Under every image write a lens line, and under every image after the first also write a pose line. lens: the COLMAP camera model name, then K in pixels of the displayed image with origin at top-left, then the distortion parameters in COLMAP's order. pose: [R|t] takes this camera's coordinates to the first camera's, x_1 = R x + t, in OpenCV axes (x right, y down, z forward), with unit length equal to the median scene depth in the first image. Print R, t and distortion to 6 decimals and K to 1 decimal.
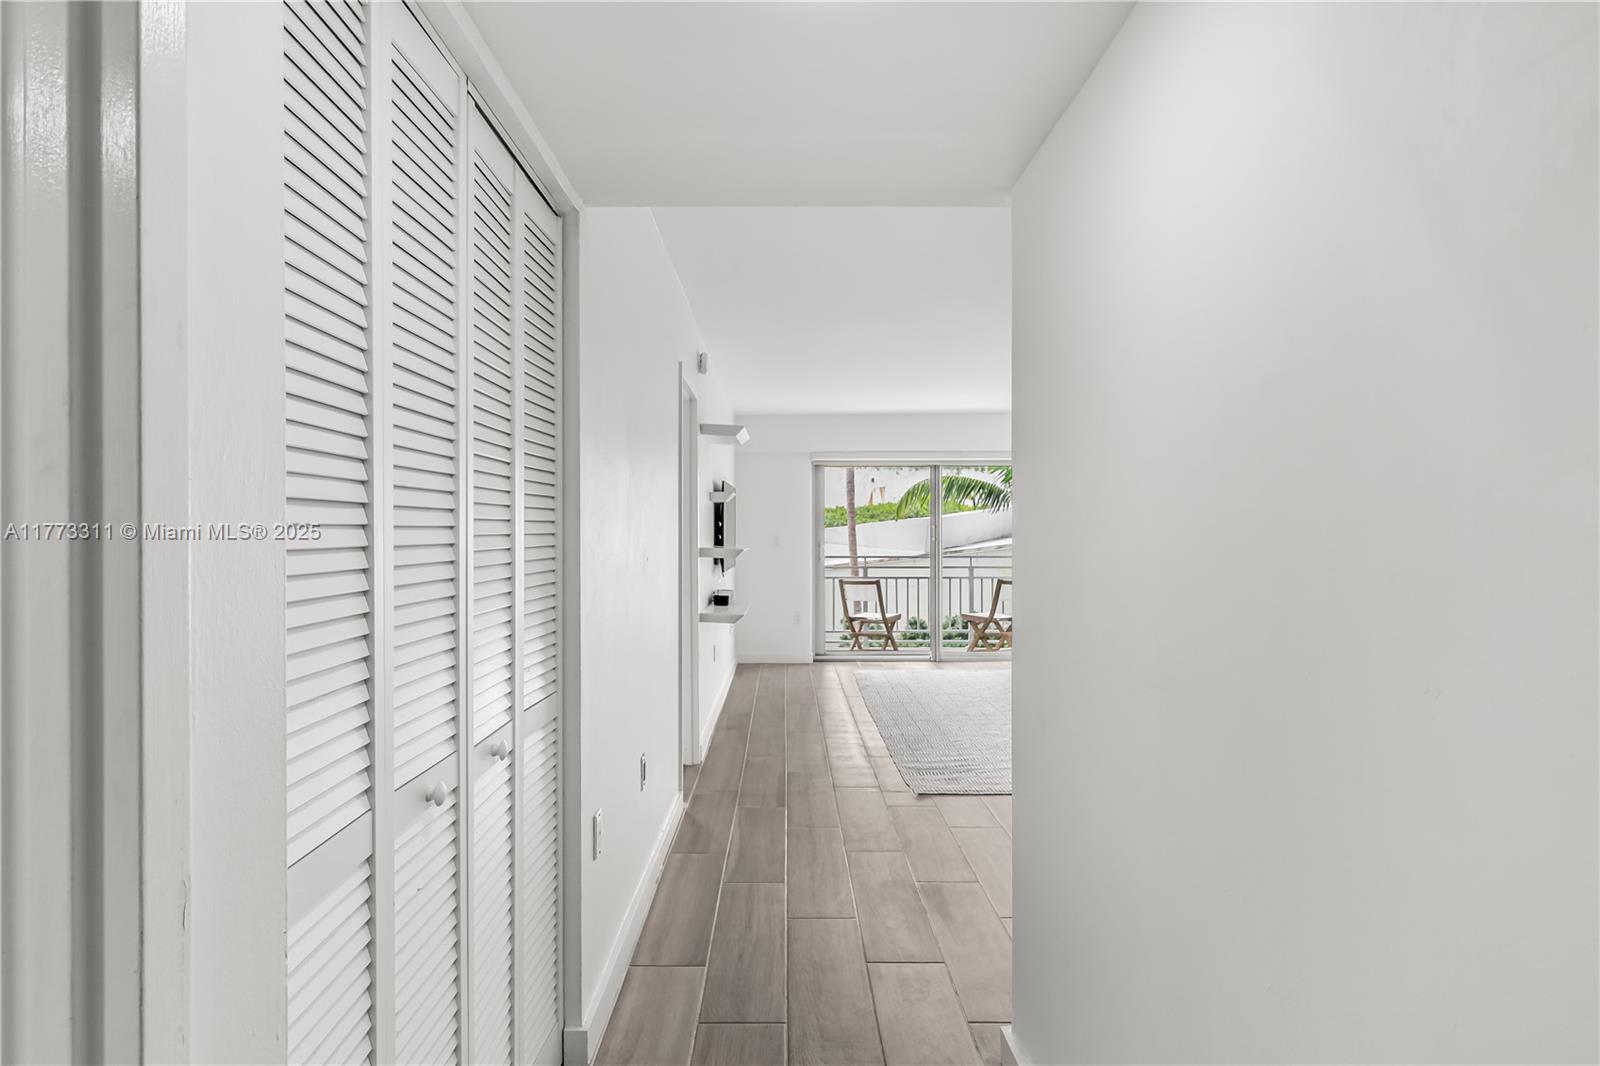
lens RADIAL K [[874.9, 0, 721.8], [0, 874.9, 526.0], [0, 0, 1]] dist [0.006255, 0.000129]
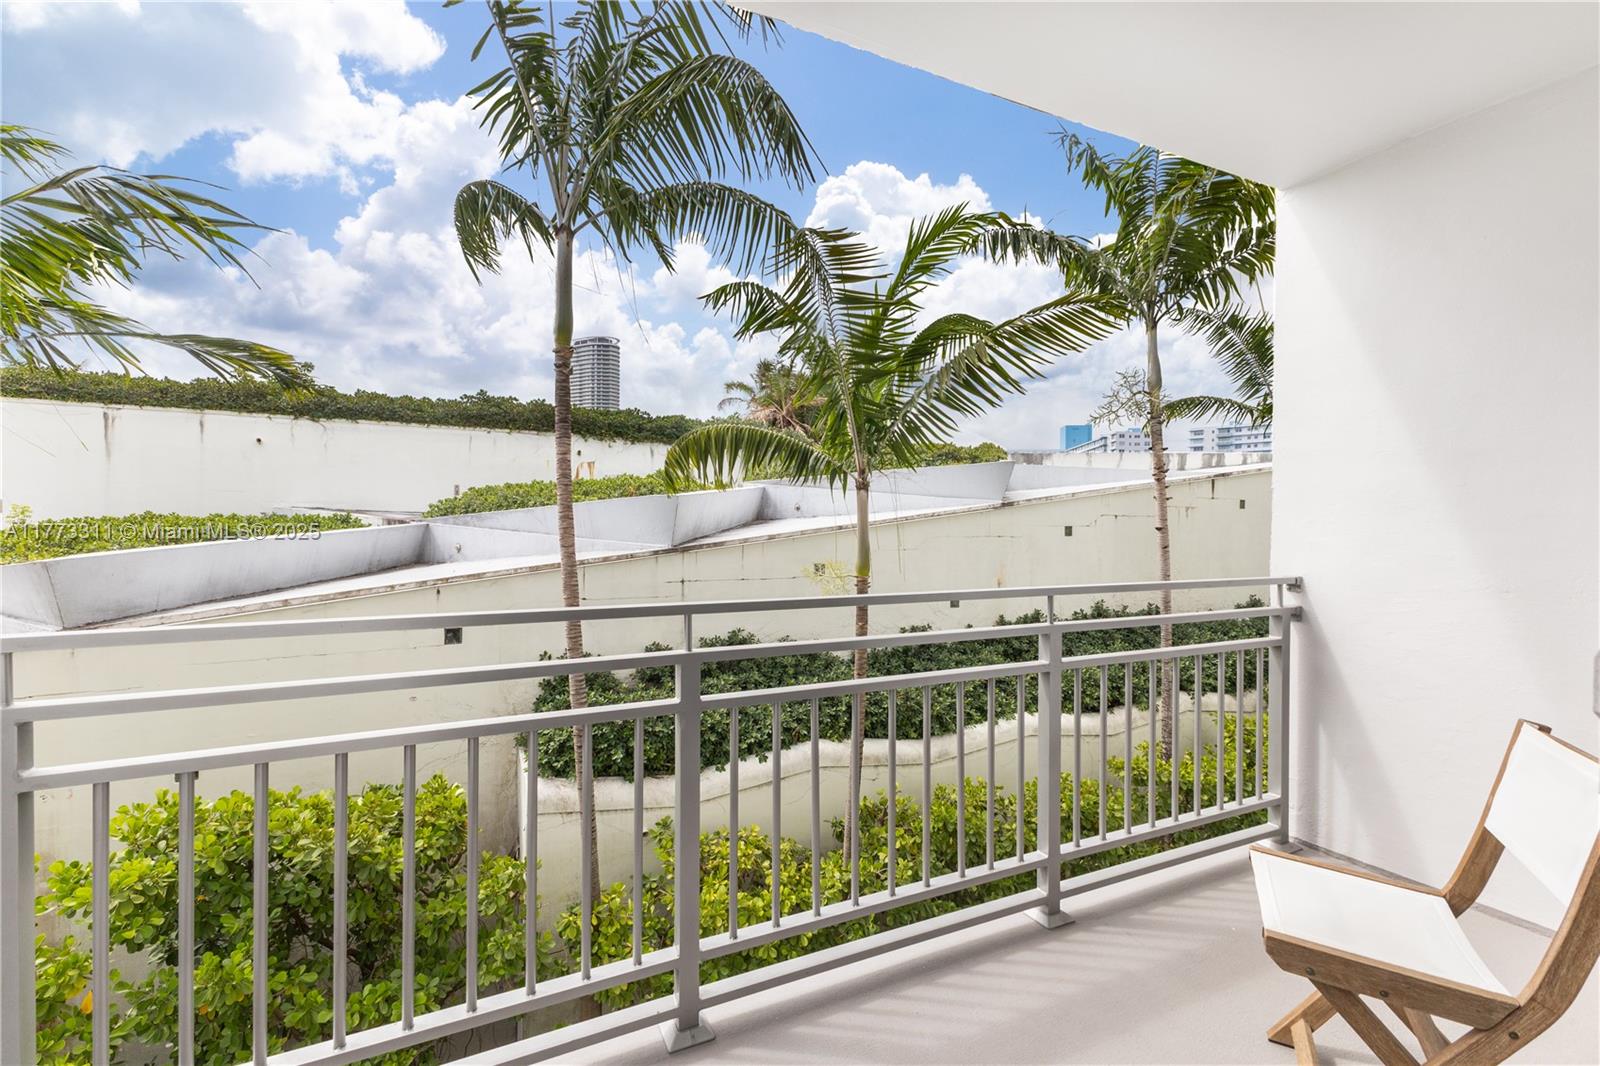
lens RADIAL K [[698.3, 0, 798.2], [0, 698.3, 527.6], [0, 0, 1]] dist [0.000860, 0.001067]
pose [[0.877547, 0.010069, 0.479385, 0.121952], [-0.017193, 0.999797, 0.010473, 0.019818], [-0.479182, -0.017433, 0.877542, 0.998135]]
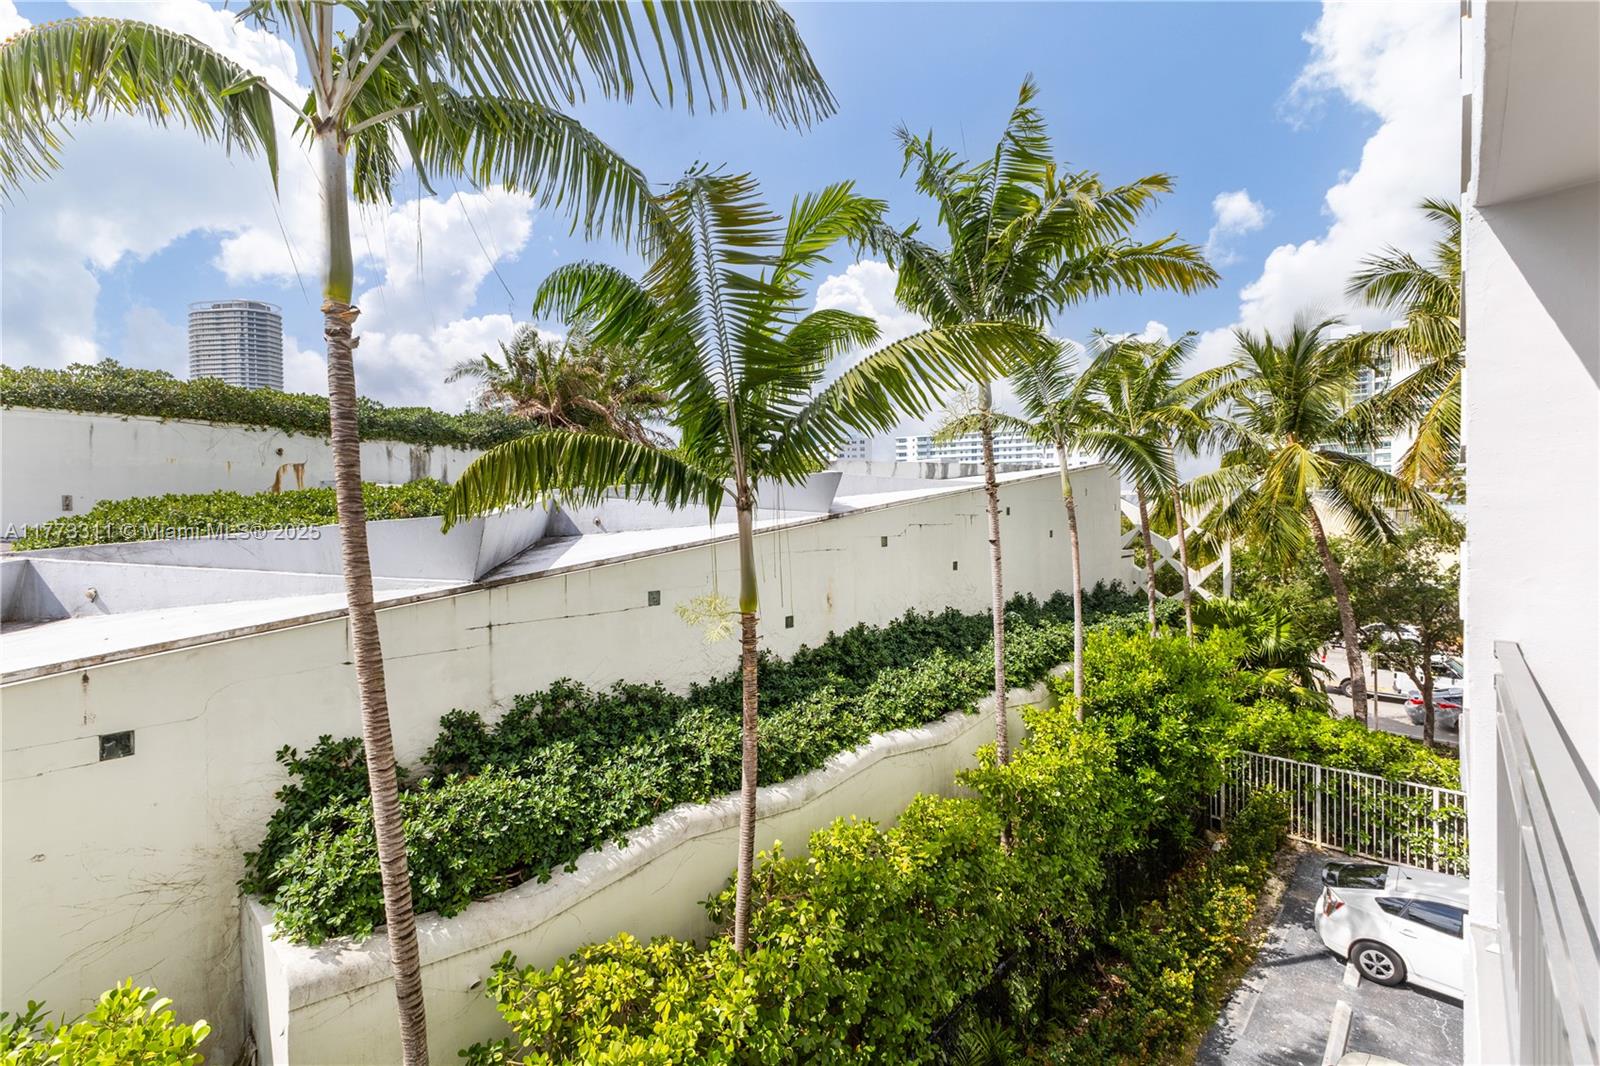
lens RADIAL K [[698.3, 0, 807.1], [0, 698.3, 529.1], [0, 0, 1]] dist [0.000860, 0.001067]
pose [[0.627567, -0.006769, 0.778533, 0.070156], [0.000255, 0.999964, 0.008489, -0.006992], [-0.778563, -0.005129, 0.627546, 1.220763]]
